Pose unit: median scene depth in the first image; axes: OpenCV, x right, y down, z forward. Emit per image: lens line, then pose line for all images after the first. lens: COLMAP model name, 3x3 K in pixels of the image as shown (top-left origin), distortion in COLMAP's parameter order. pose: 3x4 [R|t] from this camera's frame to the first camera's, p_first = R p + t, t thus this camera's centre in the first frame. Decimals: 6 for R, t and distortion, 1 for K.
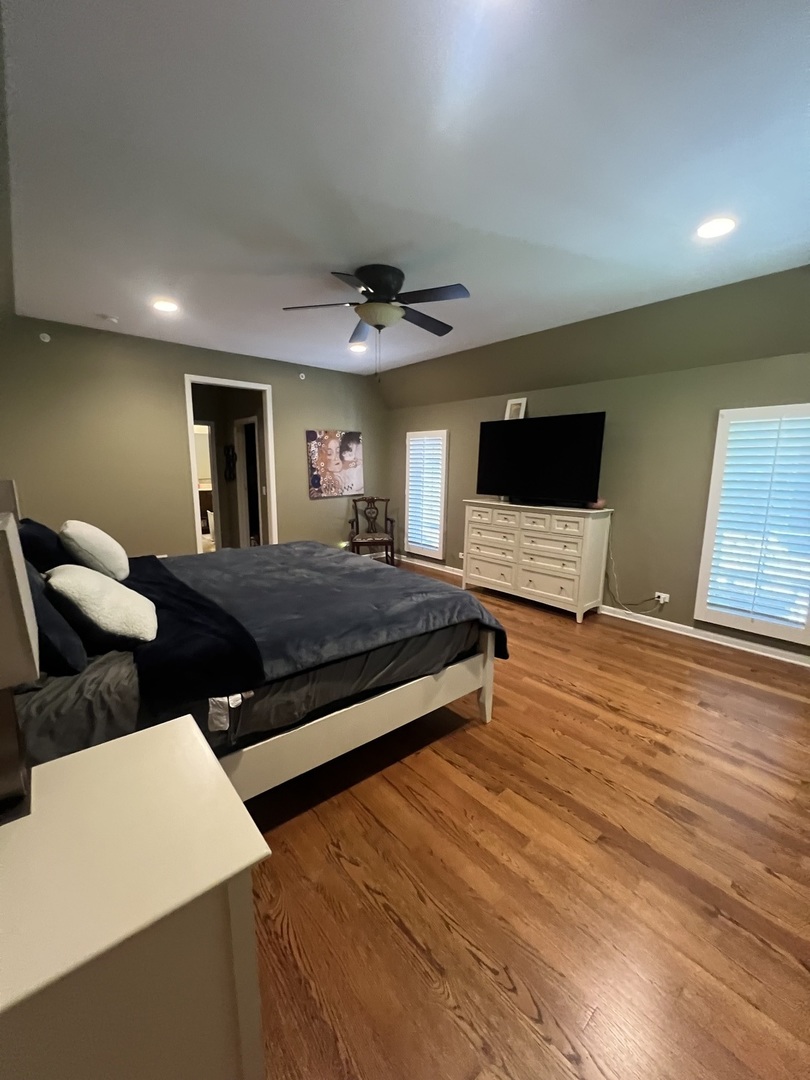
lens RADIAL K [[432.0, 0, 405.8], [0, 432.0, 546.7], [0, 0, 1]] dist [-0.001604, 0.000504]
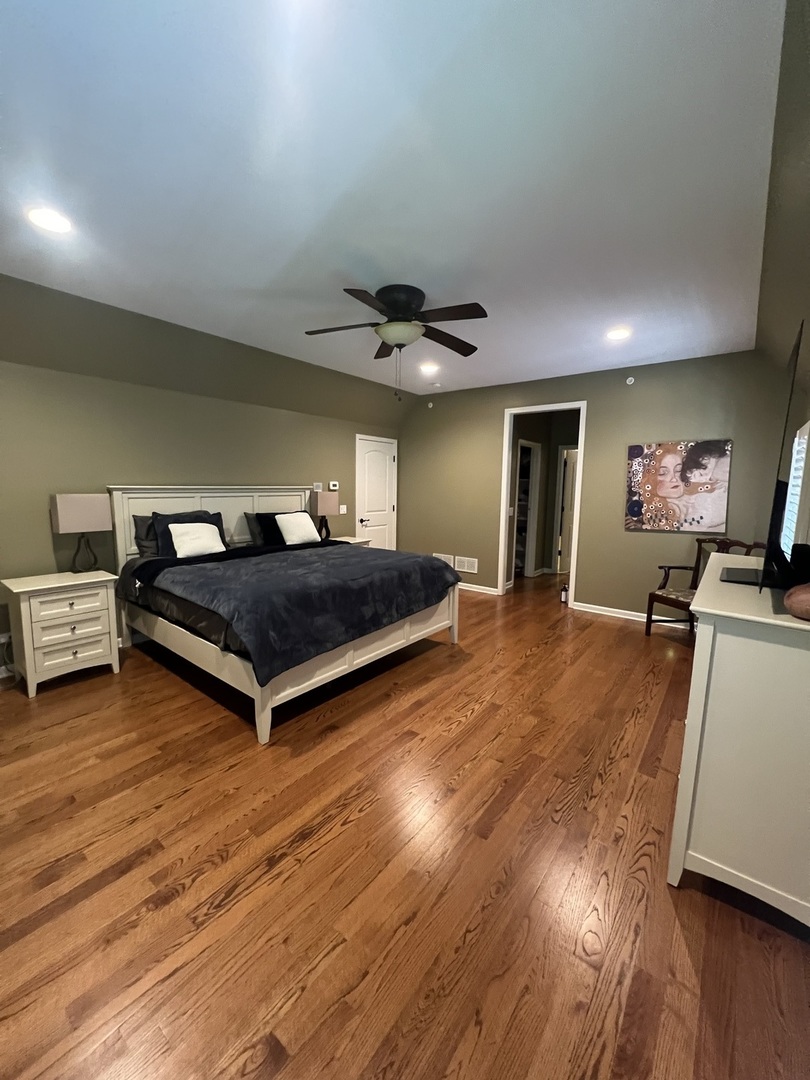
lens RADIAL K [[432.0, 0, 404.4], [0, 432.0, 543.5], [0, 0, 1]] dist [-0.001604, 0.000504]
pose [[0.189409, 0.128742, -0.973422, 0.472293], [-0.197144, 0.976166, 0.090744, -0.075351], [0.961904, 0.174716, 0.210275, 0.427243]]
